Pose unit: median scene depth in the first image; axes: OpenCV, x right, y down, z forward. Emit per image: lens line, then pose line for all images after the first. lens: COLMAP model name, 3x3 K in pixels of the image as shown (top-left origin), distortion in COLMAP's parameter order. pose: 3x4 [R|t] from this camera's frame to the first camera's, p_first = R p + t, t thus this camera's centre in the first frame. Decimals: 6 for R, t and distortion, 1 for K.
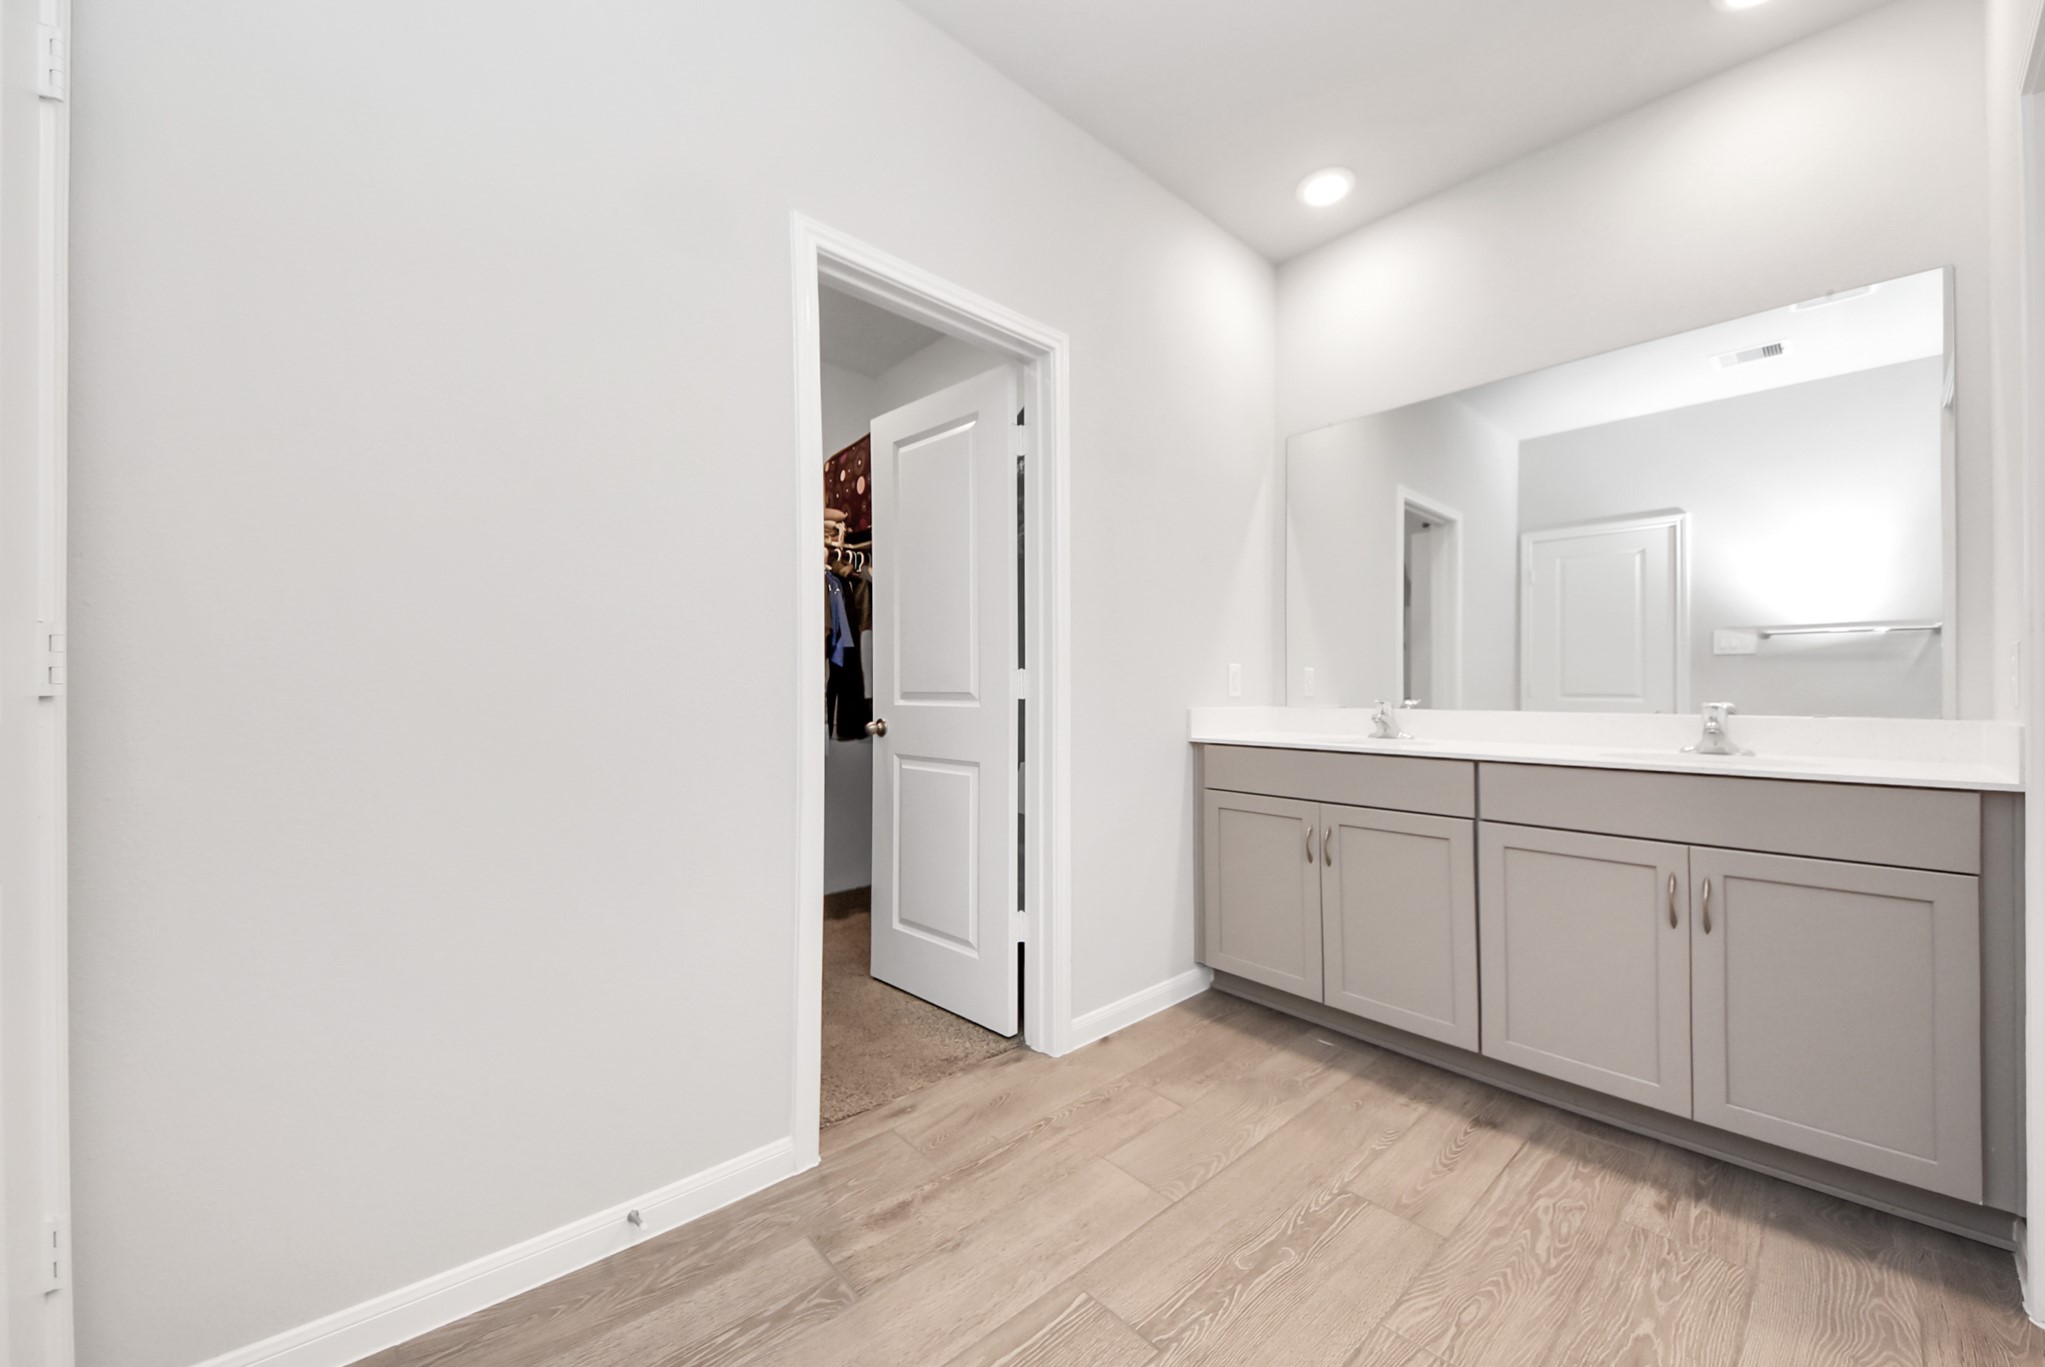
lens RADIAL K [[711.8, 0, 1022.5], [0, 711.8, 683.5], [0, 0, 1]] dist [0.050813, -0.025238]
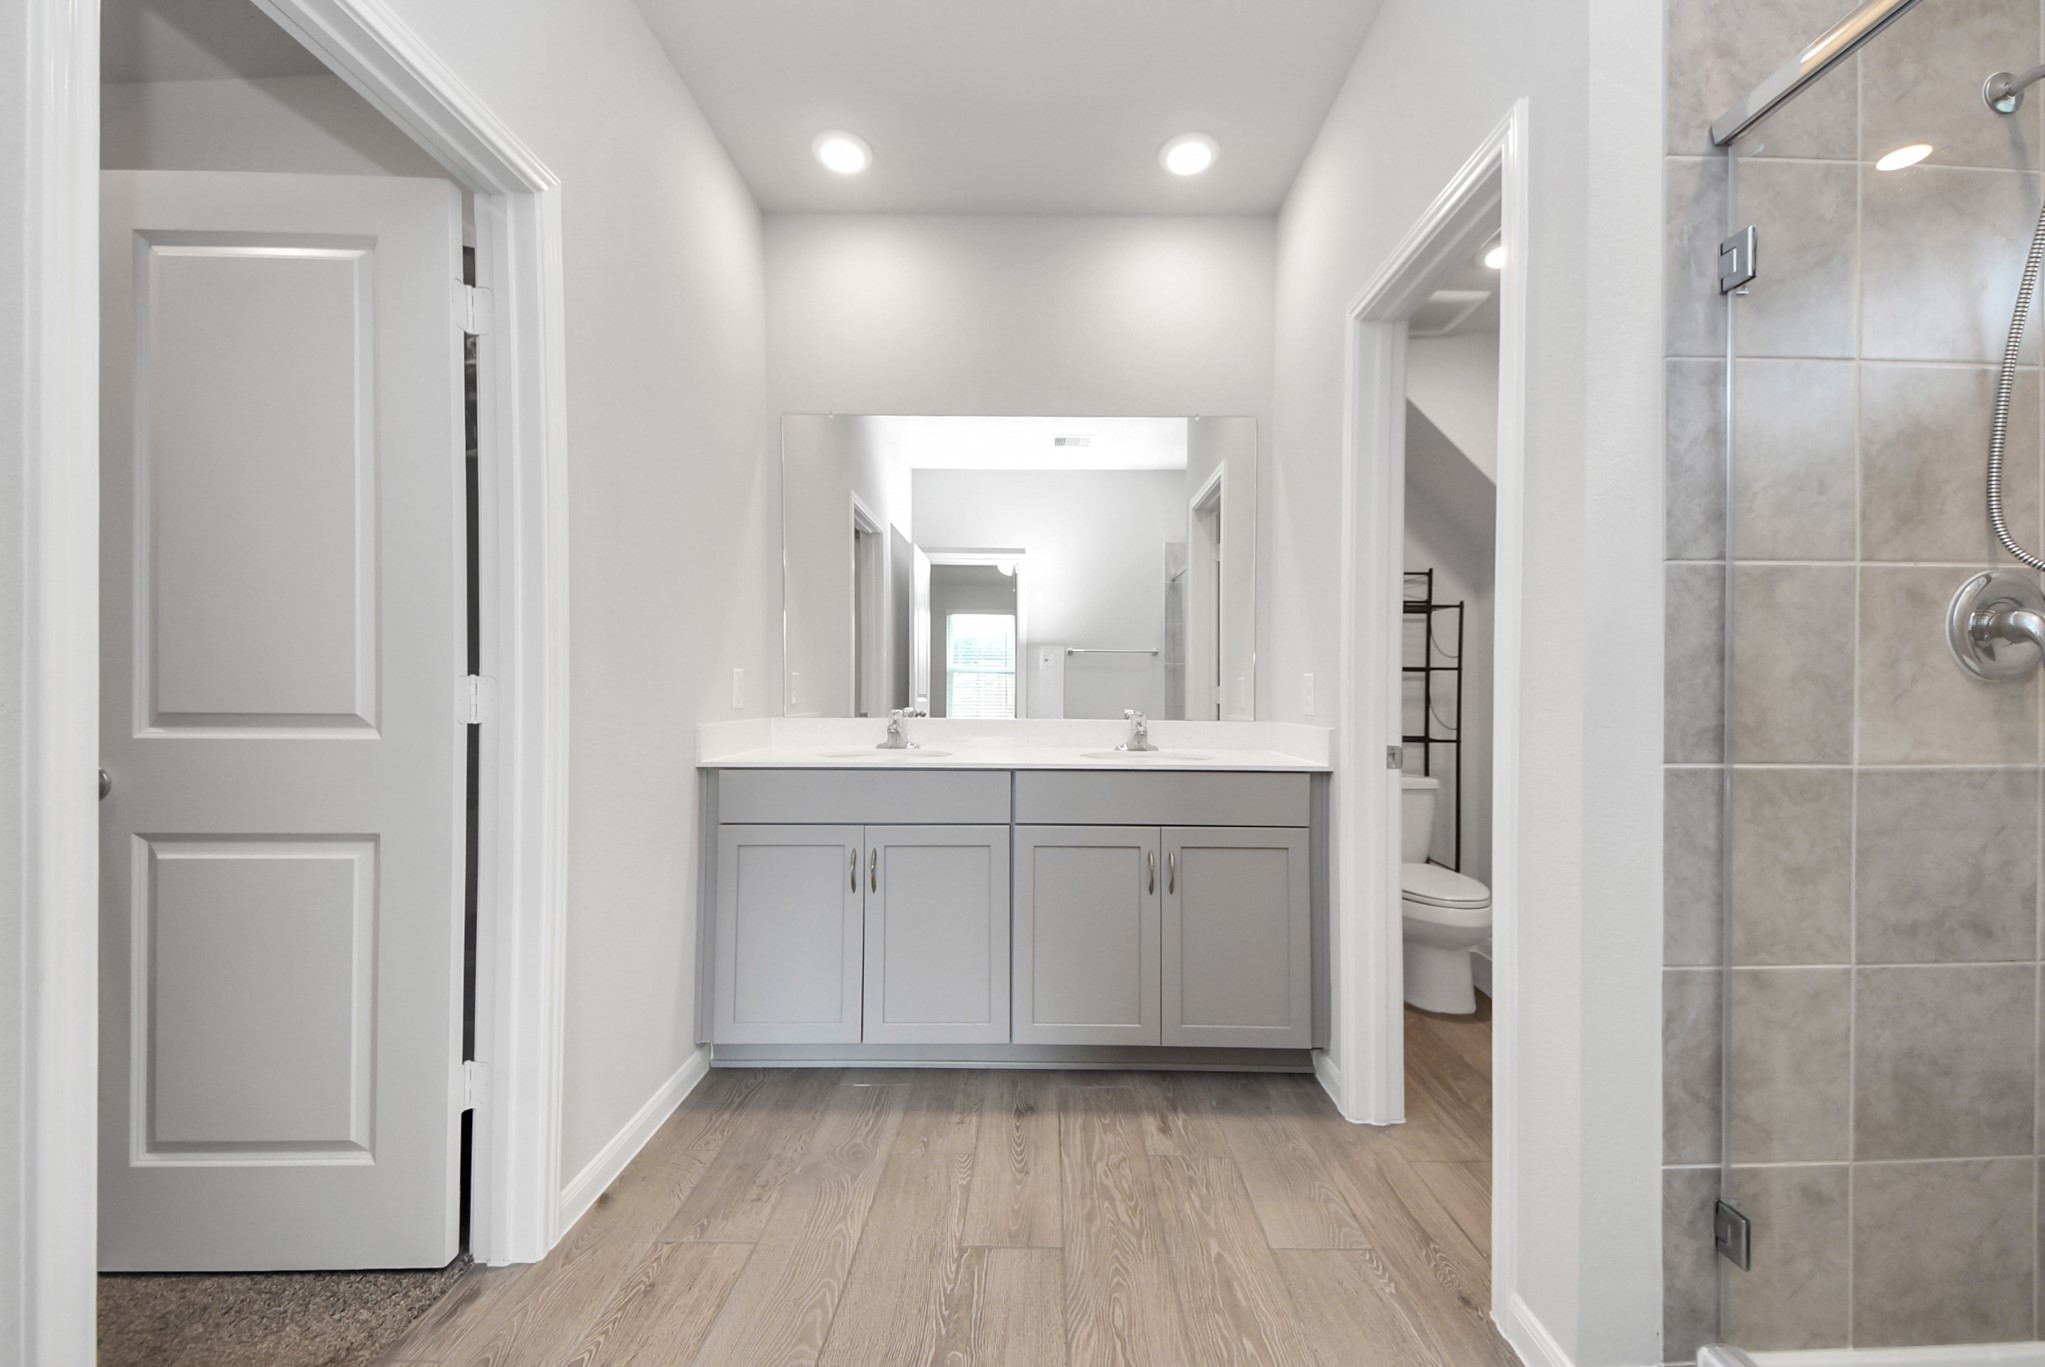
lens RADIAL K [[772.0, 0, 984.6], [0, 772.0, 684.8], [0, 0, 1]] dist [0.030309, -0.018684]
pose [[0.703331, 0.003393, 0.710854, -0.179722], [-0.007436, 0.999969, 0.002584, -0.017693], [-0.710823, -0.007104, 0.703335, 0.206988]]
